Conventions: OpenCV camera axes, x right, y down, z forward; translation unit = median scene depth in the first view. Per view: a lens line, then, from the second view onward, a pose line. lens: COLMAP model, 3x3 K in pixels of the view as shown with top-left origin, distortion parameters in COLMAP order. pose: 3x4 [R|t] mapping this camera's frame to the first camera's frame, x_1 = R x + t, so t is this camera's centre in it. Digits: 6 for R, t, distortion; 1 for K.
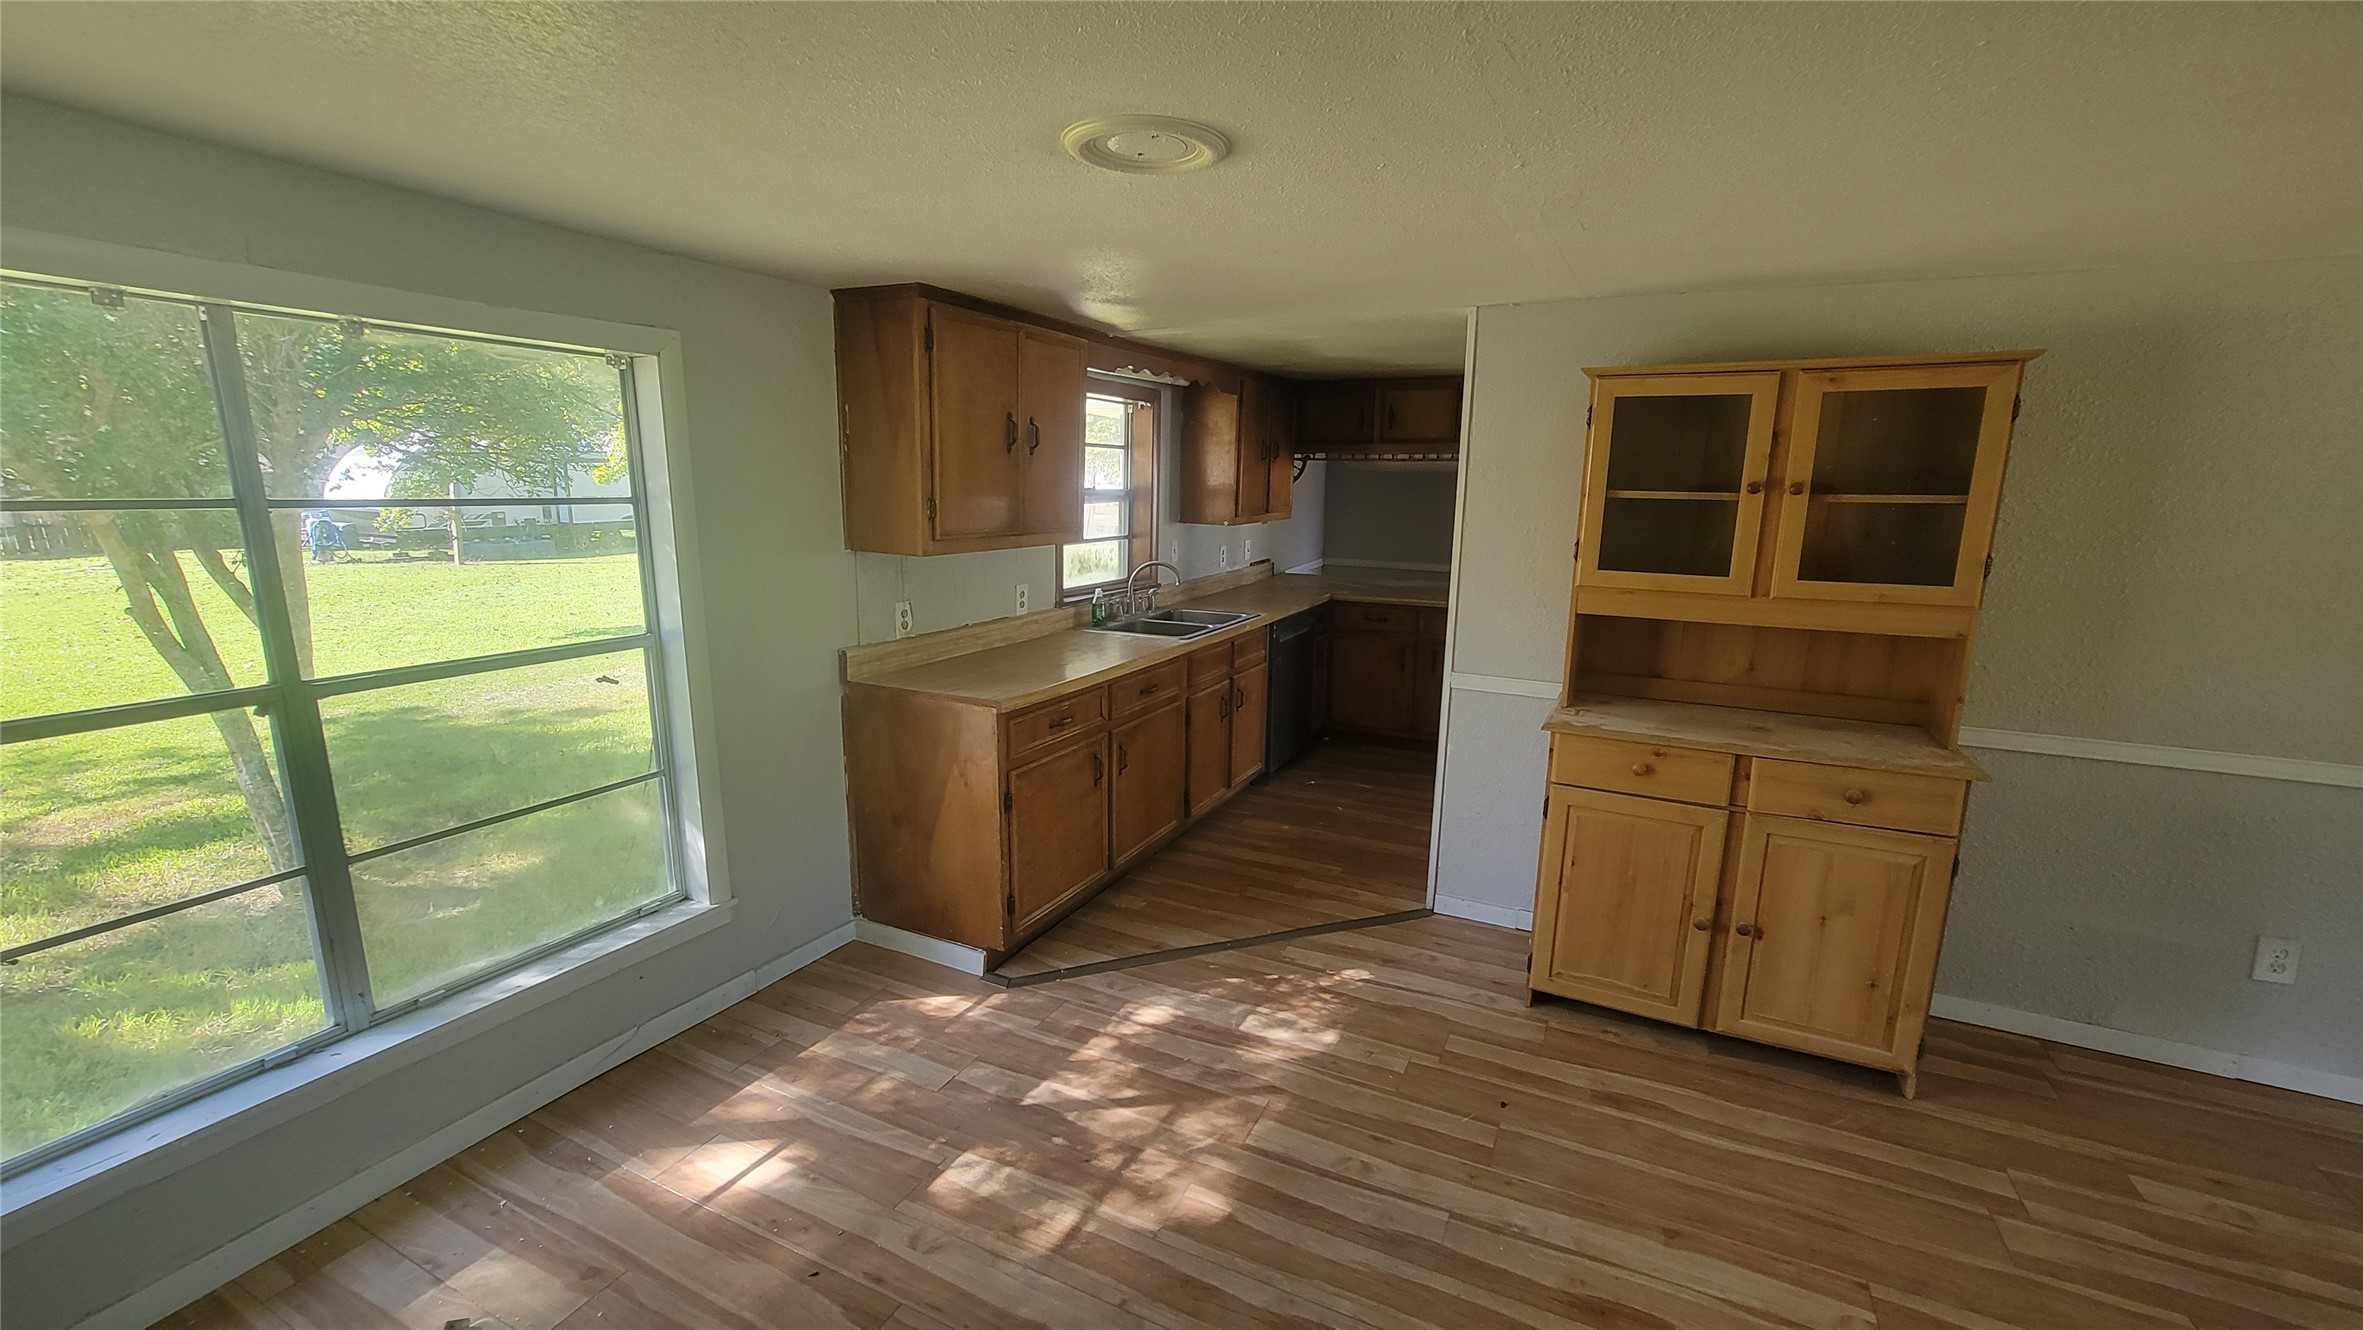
lens RADIAL K [[956.2, 0, 1183.2], [0, 956.2, 672.2], [0, 0, 1]] dist [-0.006106, 0.002443]
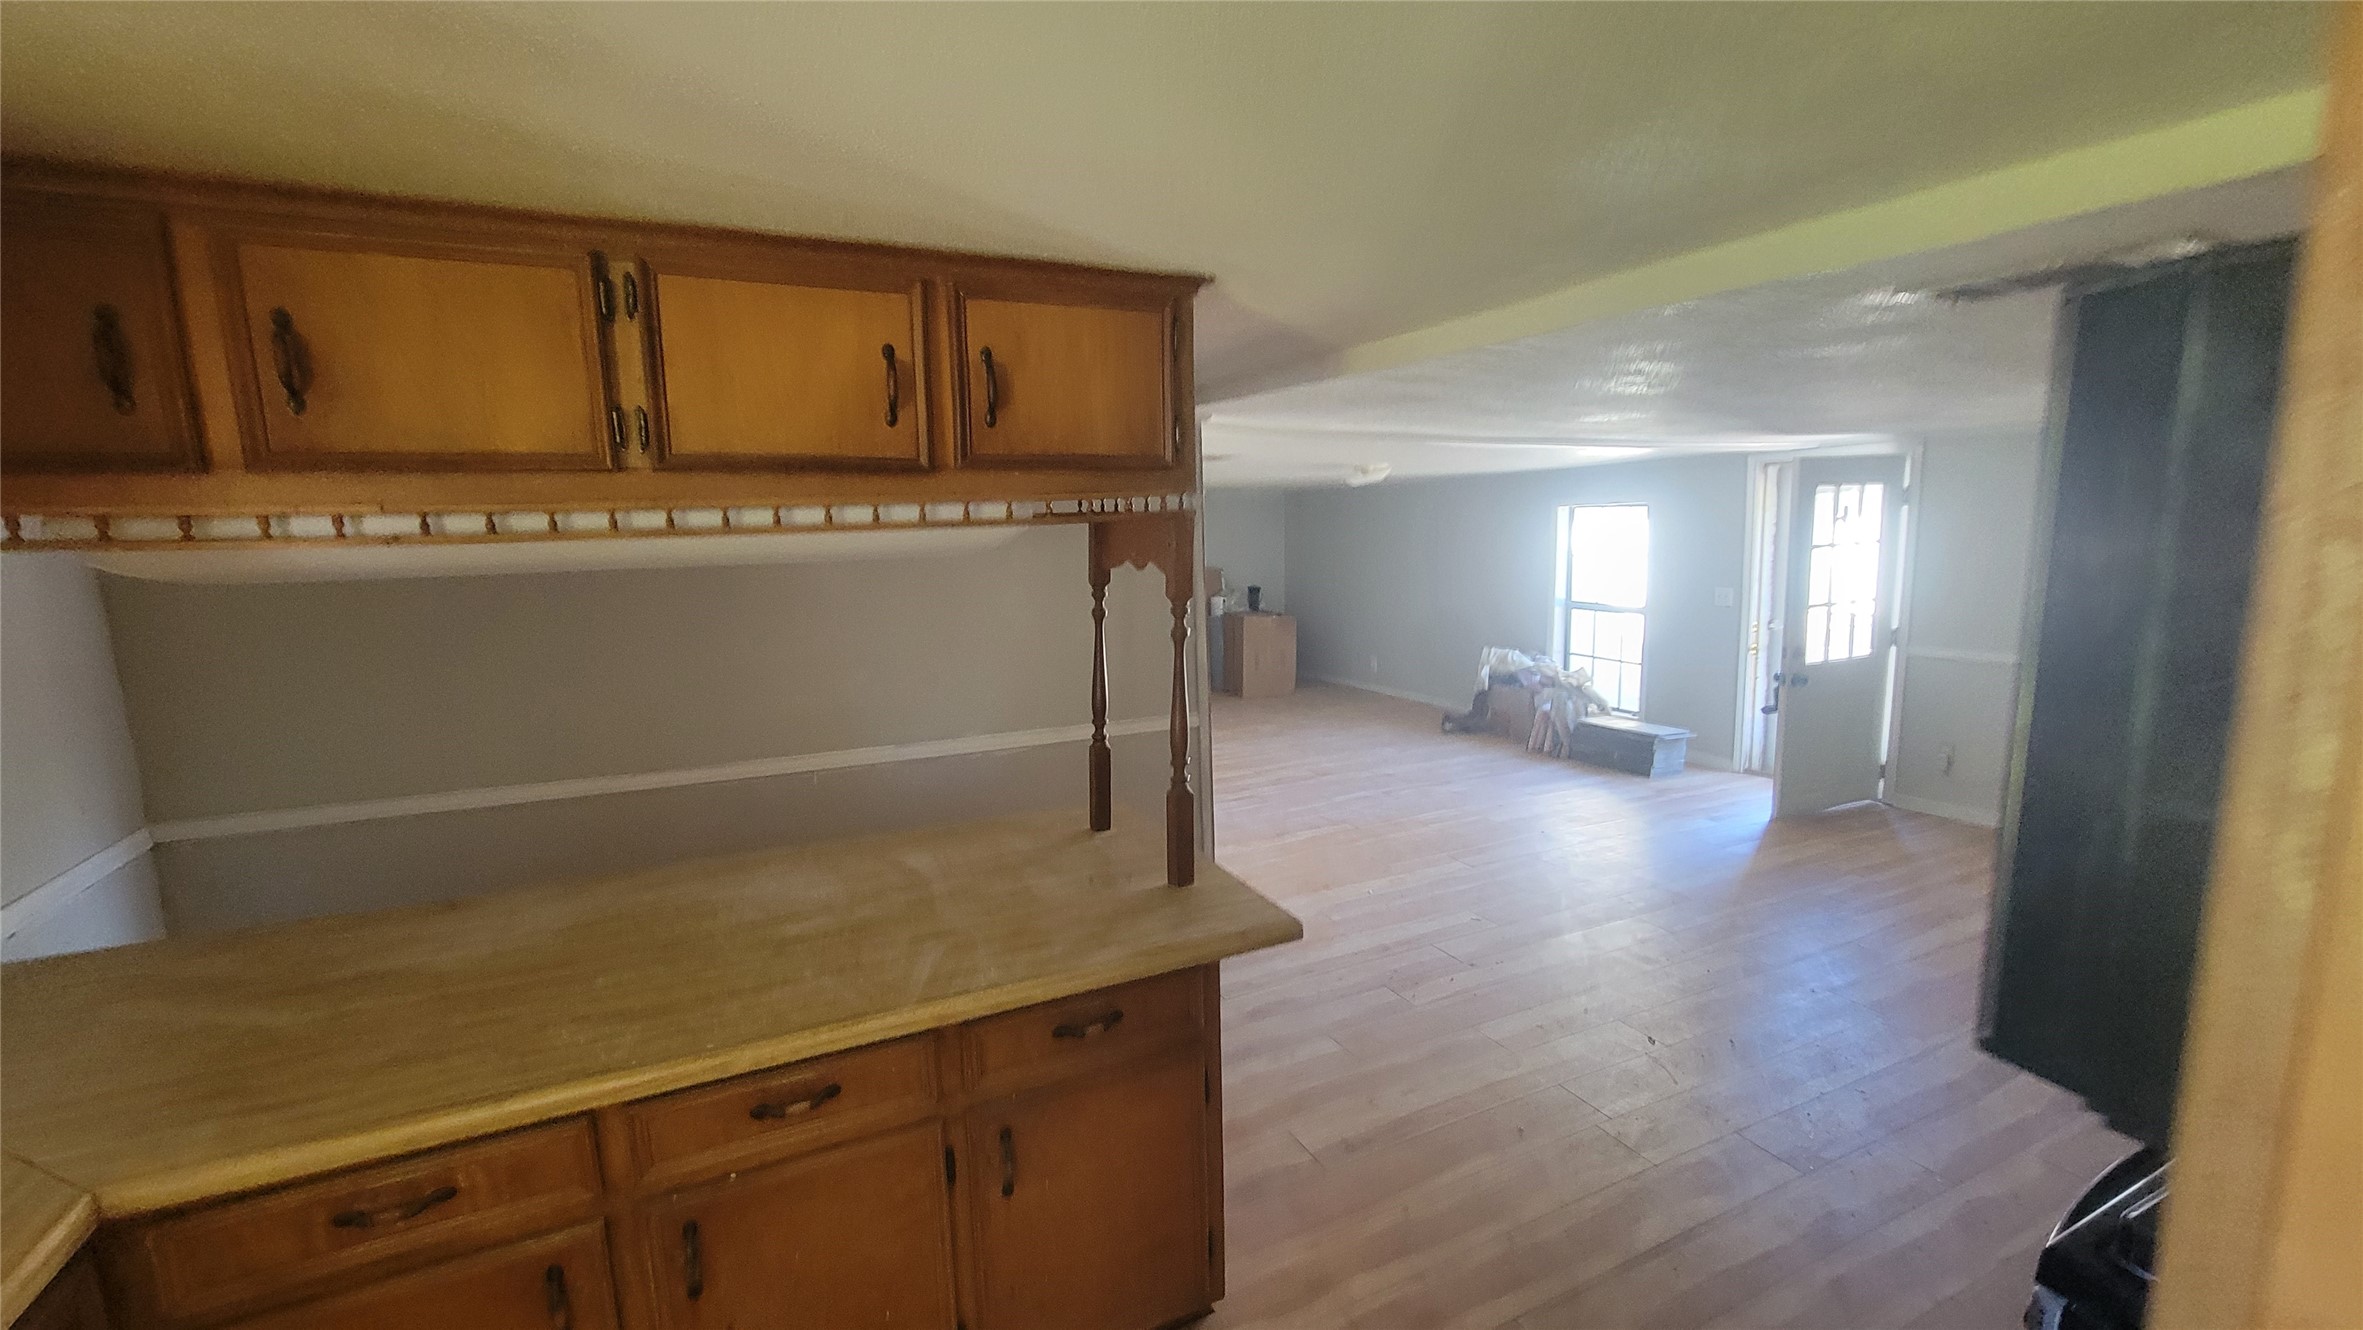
lens RADIAL K [[956.2, 0, 1181.0], [0, 956.2, 664.1], [0, 0, 1]] dist [-0.006106, 0.002443]
pose [[0.608026, -0.146090, 0.780360, 0.155979], [0.187203, 0.981590, 0.037900, -0.161133], [-0.771531, 0.123041, 0.624181, 0.691898]]
